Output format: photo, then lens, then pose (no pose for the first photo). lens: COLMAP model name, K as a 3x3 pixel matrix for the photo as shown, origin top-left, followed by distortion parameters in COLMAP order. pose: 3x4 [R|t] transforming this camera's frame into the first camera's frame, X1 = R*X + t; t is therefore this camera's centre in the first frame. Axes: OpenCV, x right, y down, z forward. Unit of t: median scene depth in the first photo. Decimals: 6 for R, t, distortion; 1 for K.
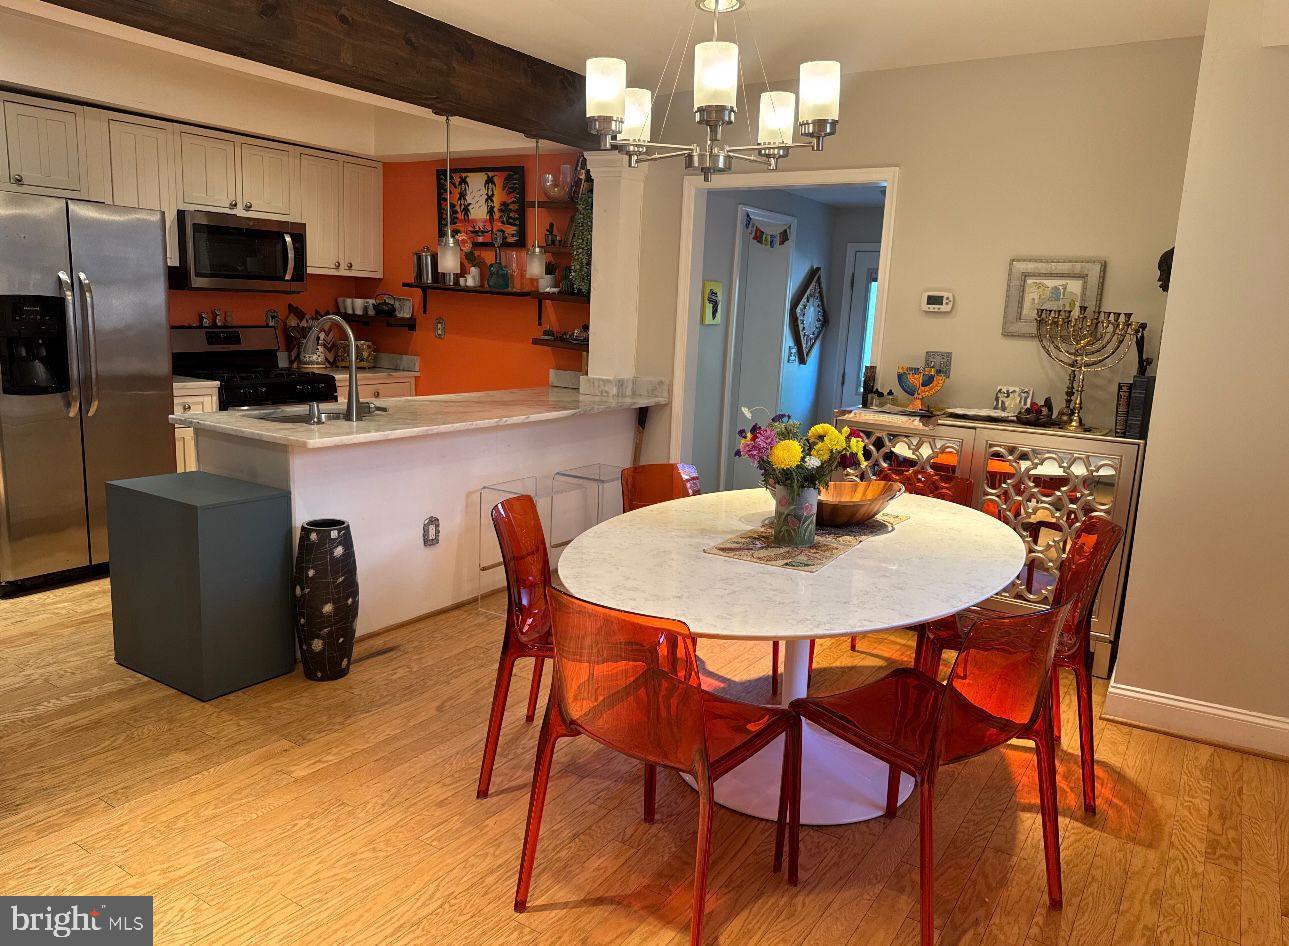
lens RADIAL K [[919.5, 0, 646.9], [0, 919.5, 471.7], [0, 0, 1]] dist [0.010343, -0.000171]
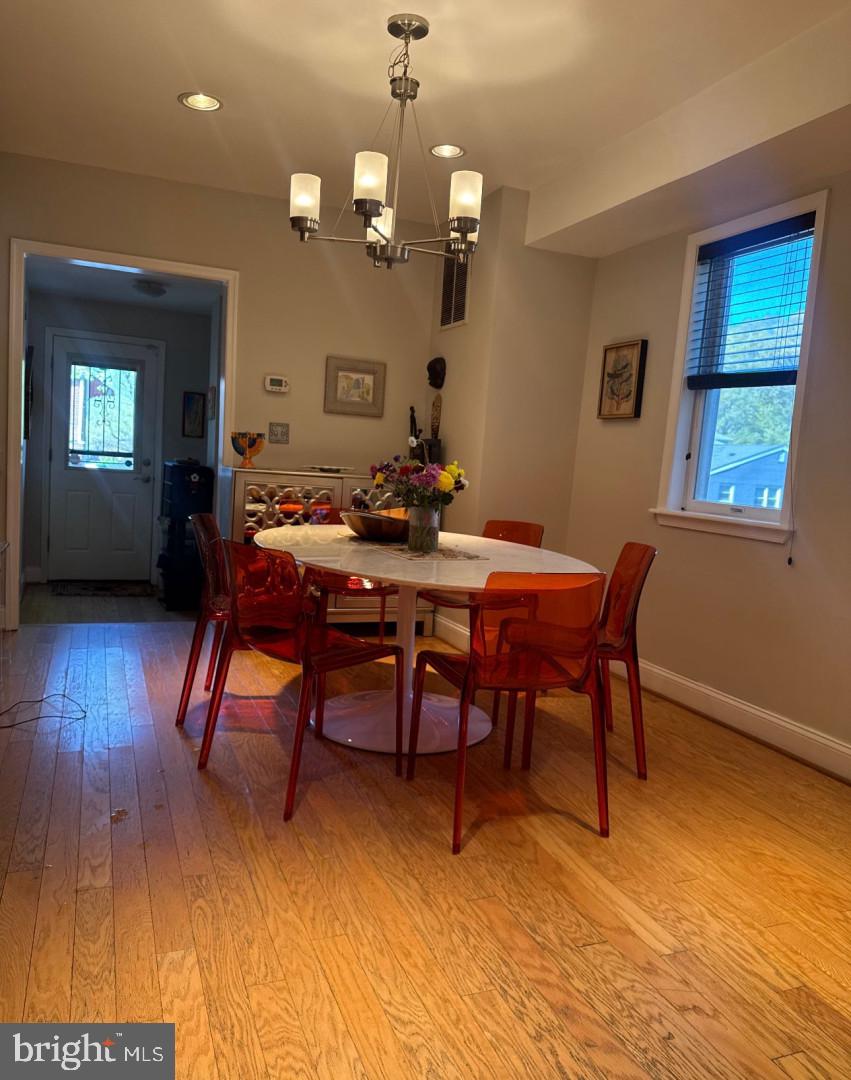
lens RADIAL K [[799.2, 0, 427.7], [0, 799.2, 542.5], [0, 0, 1]] dist [0.060476, 0.001879]
pose [[0.579782, -0.091057, 0.809667, -0.518110], [0.102639, 0.993981, 0.038289, 0.014189], [-0.808281, 0.060905, 0.585639, 0.203225]]
